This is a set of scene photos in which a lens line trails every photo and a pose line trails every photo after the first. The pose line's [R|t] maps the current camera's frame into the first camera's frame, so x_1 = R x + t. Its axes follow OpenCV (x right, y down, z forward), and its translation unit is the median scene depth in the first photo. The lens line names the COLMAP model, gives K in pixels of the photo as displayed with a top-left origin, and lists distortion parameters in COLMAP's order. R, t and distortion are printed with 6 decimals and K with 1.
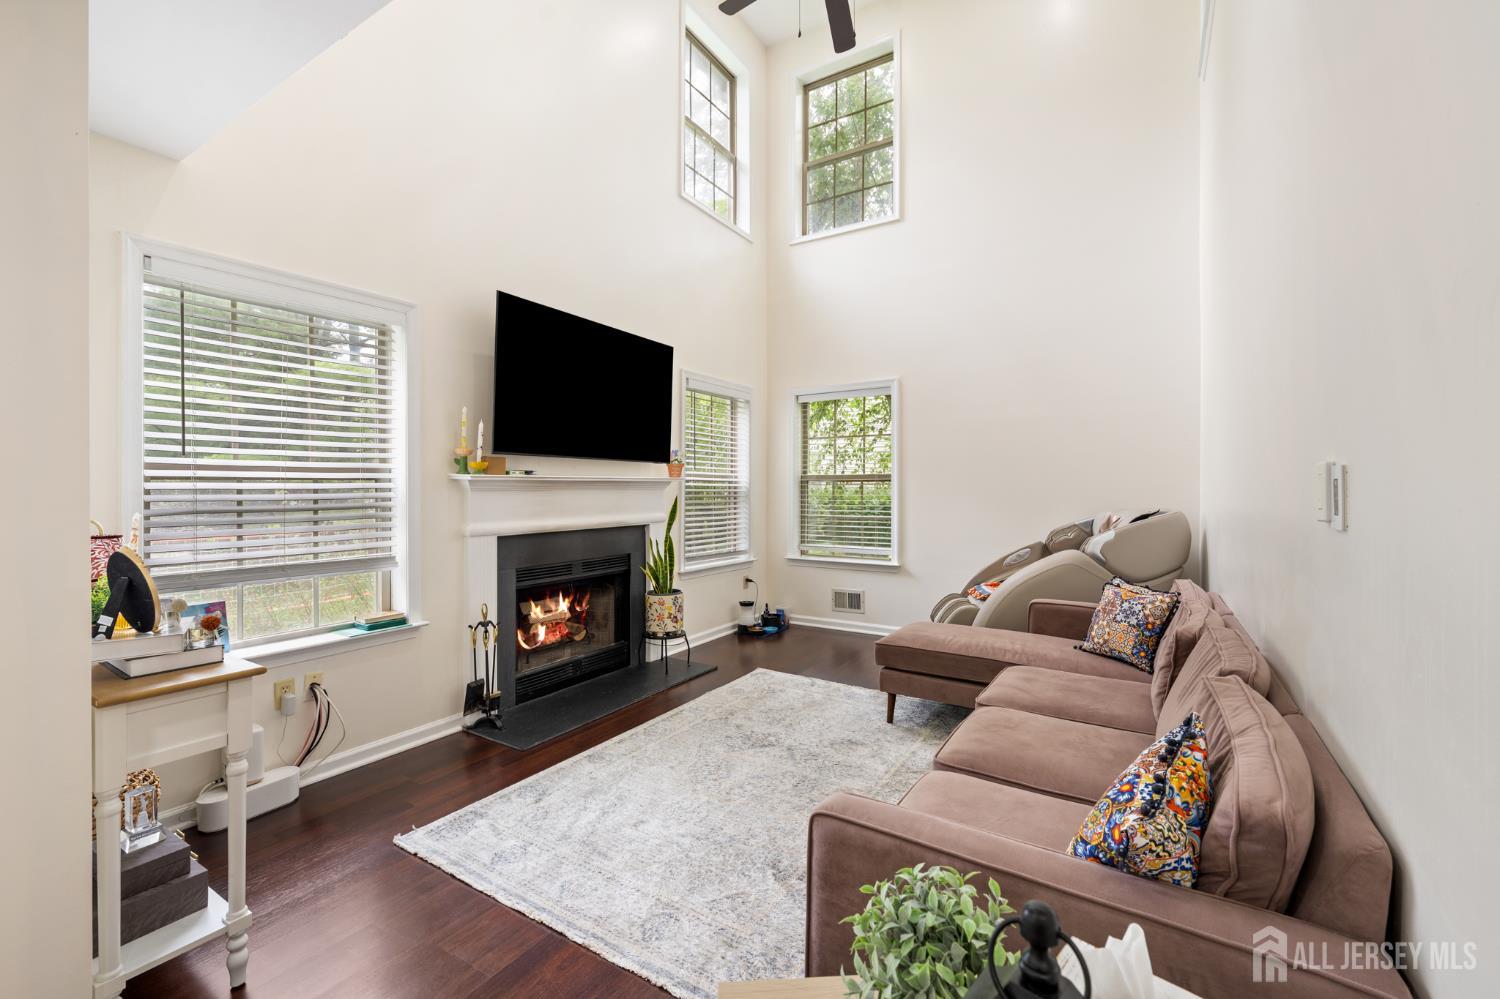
lens RADIAL K [[644.1, 0, 777.0], [0, 644.1, 480.0], [0, 0, 1]] dist [0.002462, -0.001681]
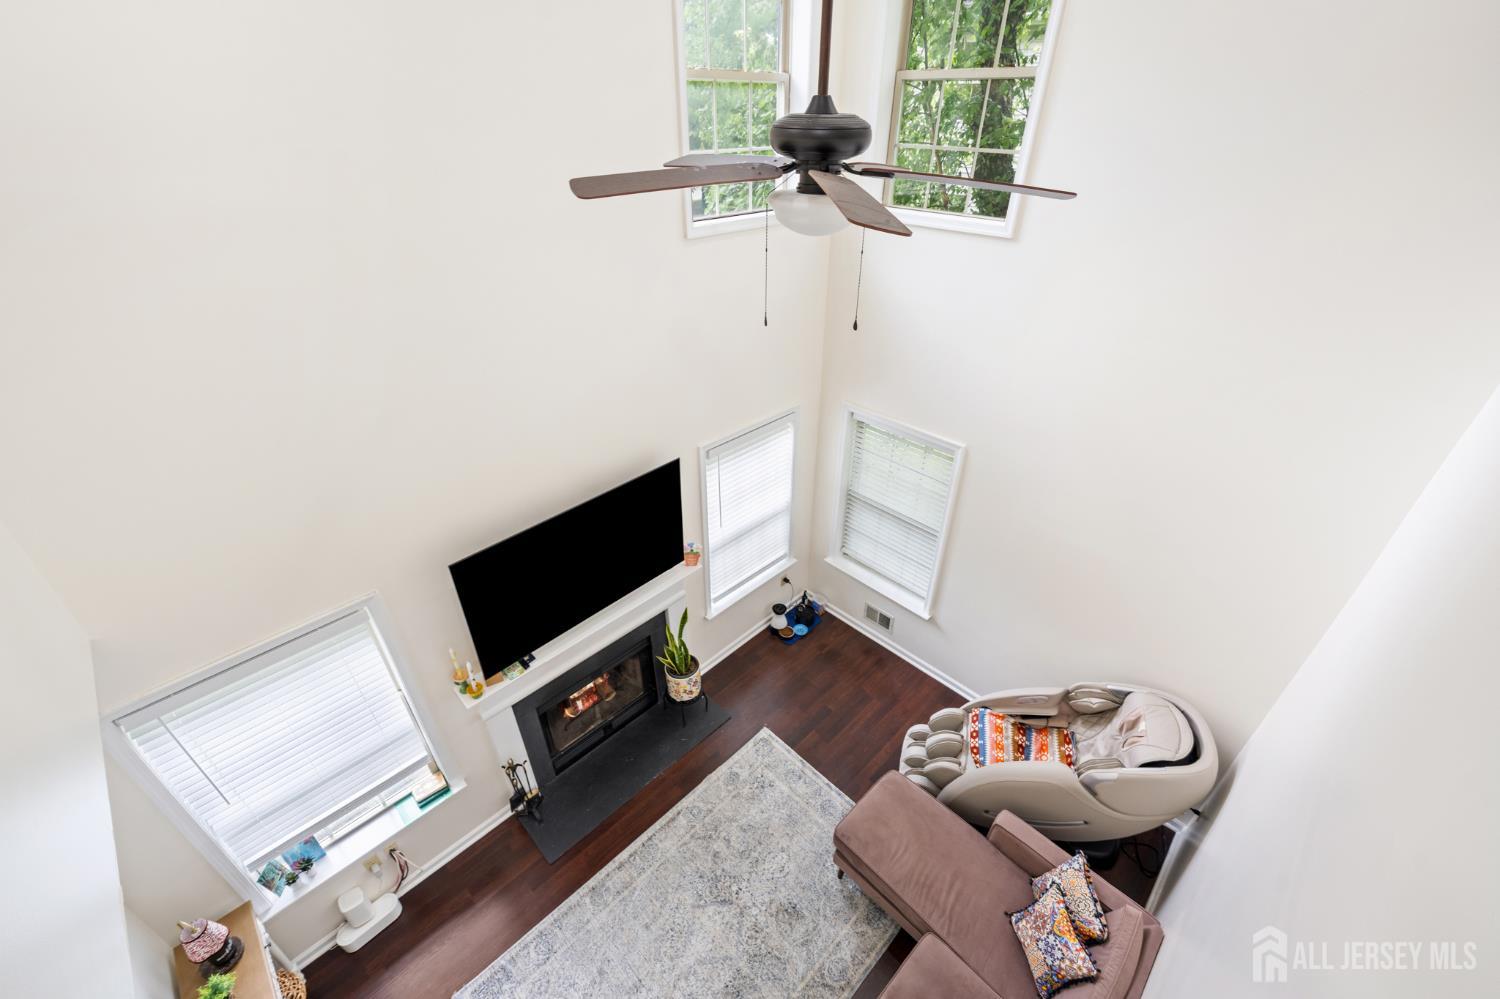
lens RADIAL K [[644.1, 0, 764.4], [0, 644.1, 500.1], [0, 0, 1]] dist [0.002462, -0.001681]
pose [[0.970169, 0.142664, -0.196006, 0.139537], [-0.009324, 0.829872, 0.557876, -0.690477], [0.242249, -0.539407, 0.806446, 0.308786]]
